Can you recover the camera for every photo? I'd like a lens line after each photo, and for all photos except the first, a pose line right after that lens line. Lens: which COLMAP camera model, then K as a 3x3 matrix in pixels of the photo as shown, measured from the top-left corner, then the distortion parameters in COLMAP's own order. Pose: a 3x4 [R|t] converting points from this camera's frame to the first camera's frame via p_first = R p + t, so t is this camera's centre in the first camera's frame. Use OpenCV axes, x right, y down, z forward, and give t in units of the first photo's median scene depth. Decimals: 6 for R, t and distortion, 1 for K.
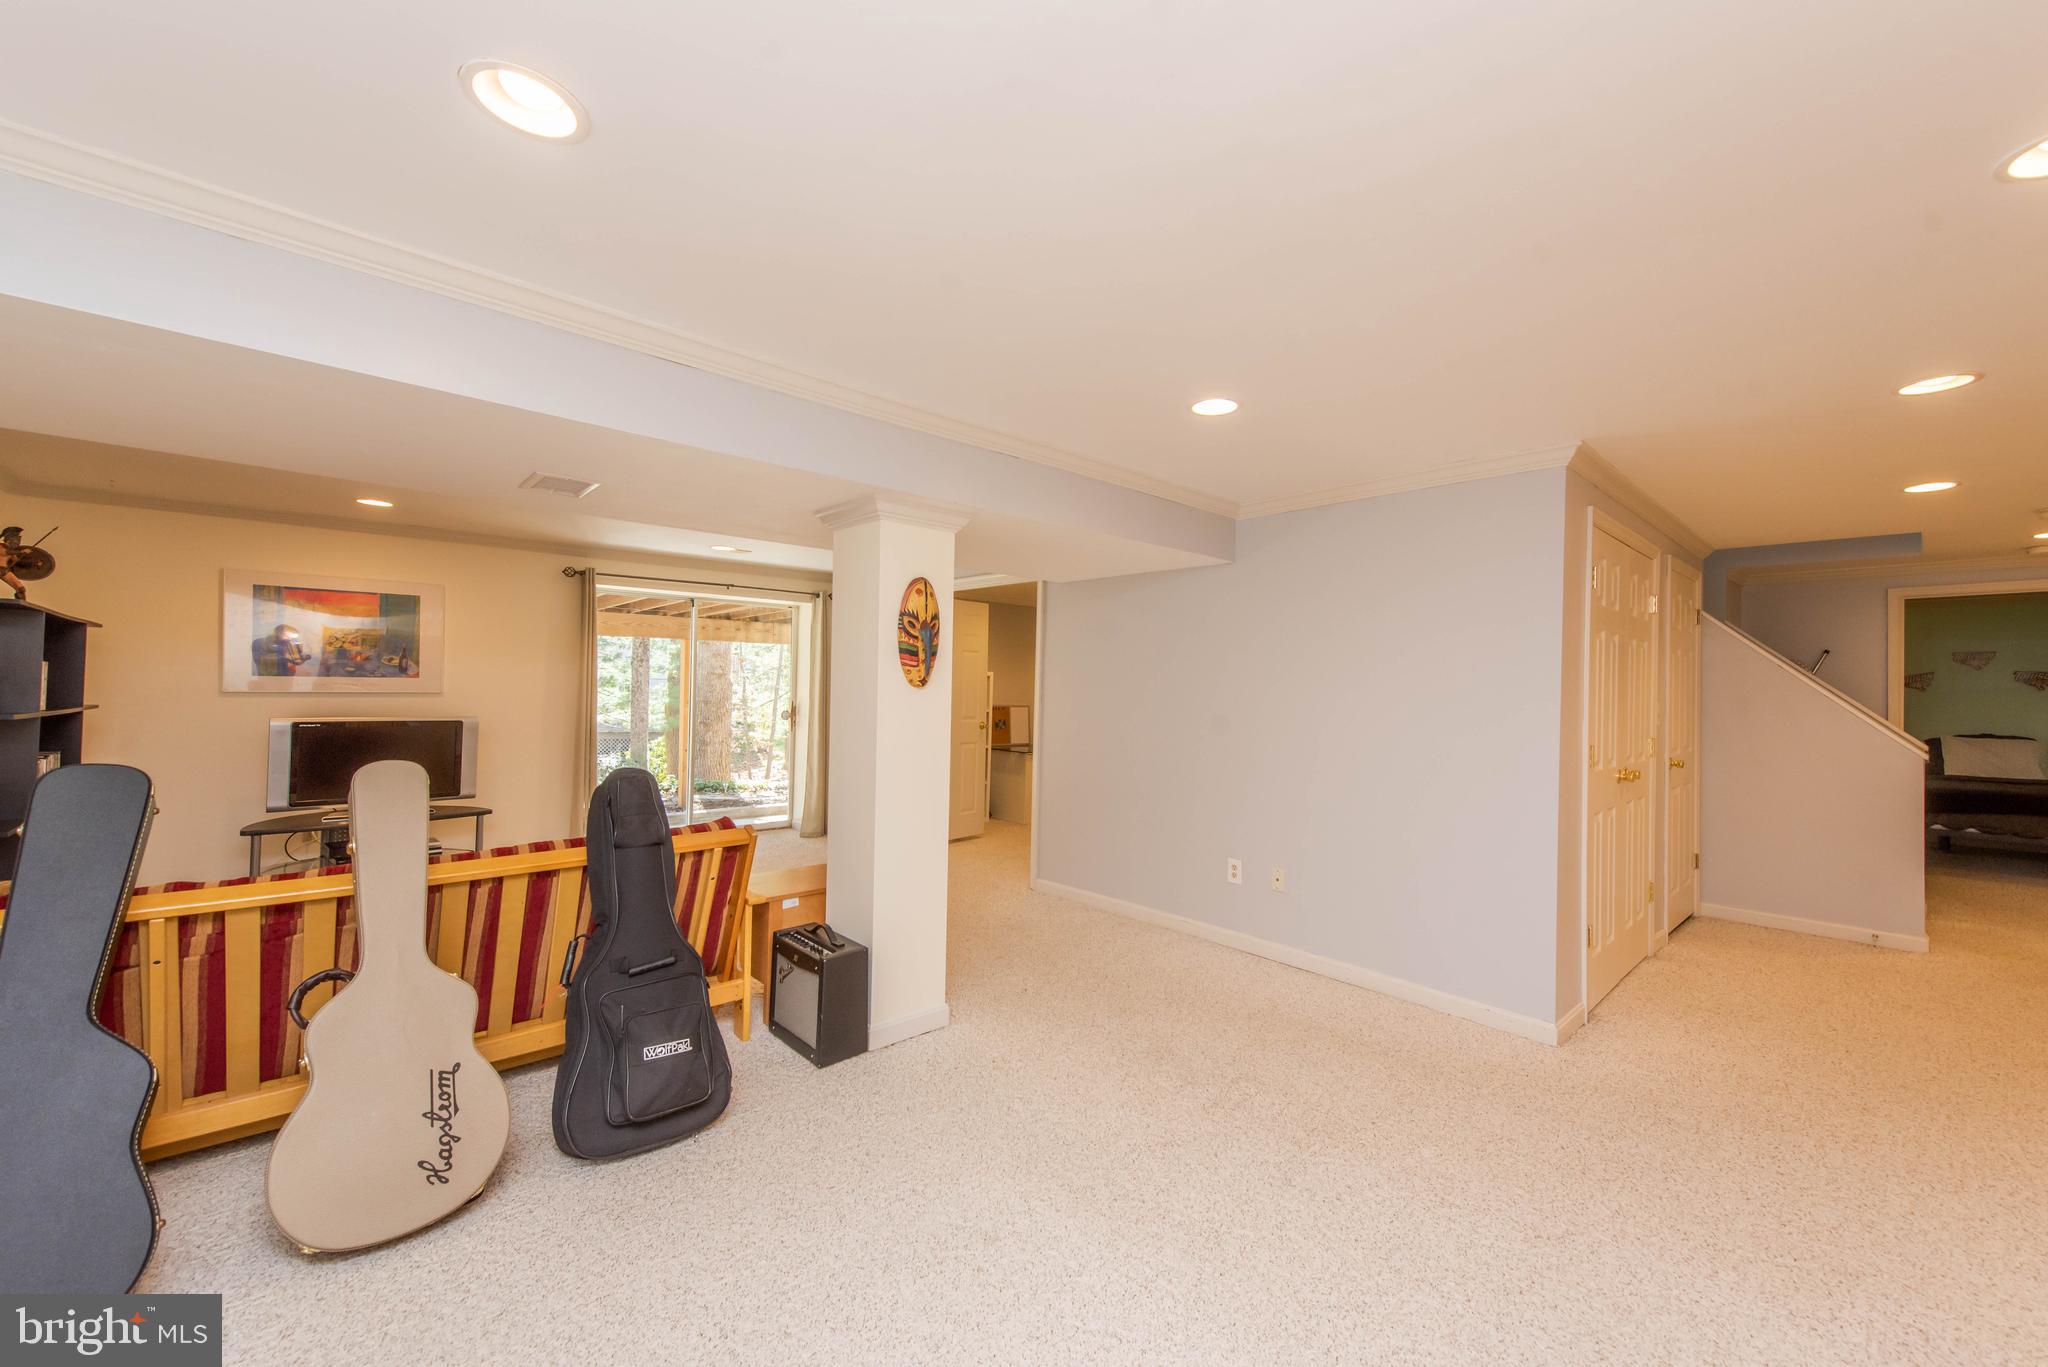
lens RADIAL K [[804.7, 0, 1024.0], [0, 804.7, 683.5], [0, 0, 1]] dist [0.017642, -0.006496]
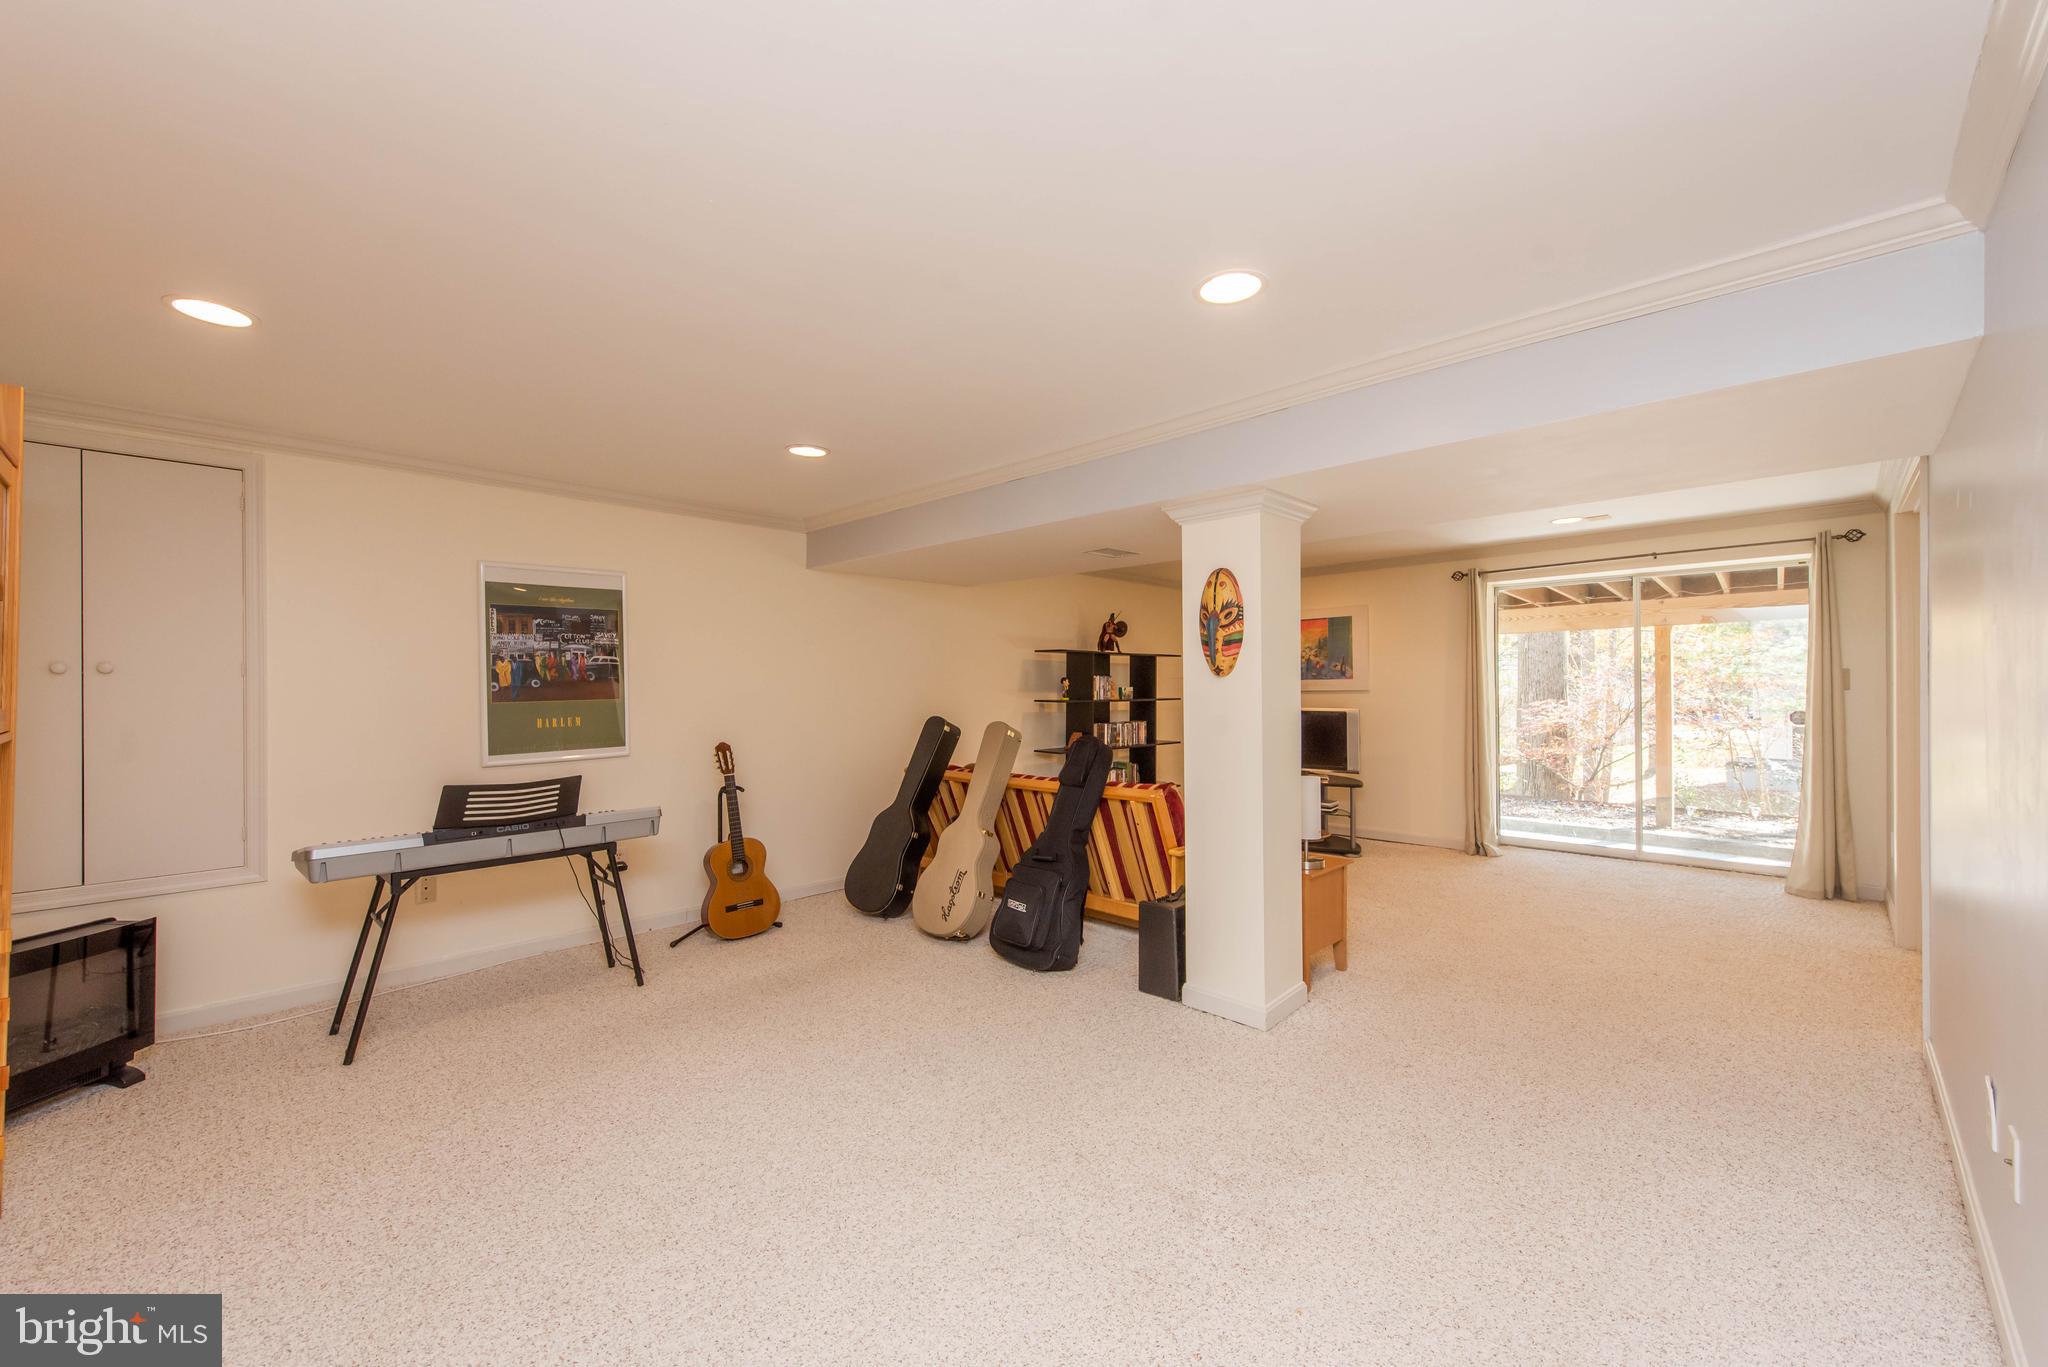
lens RADIAL K [[798.2, 0, 1024.0], [0, 798.2, 683.5], [0, 0, 1]] dist [0.001747, 0.000075]
pose [[0.054702, -0.020353, -0.998295, 0.732876], [0.016042, 0.999681, -0.019503, 0.024515], [0.998374, -0.014948, 0.055012, 0.588796]]
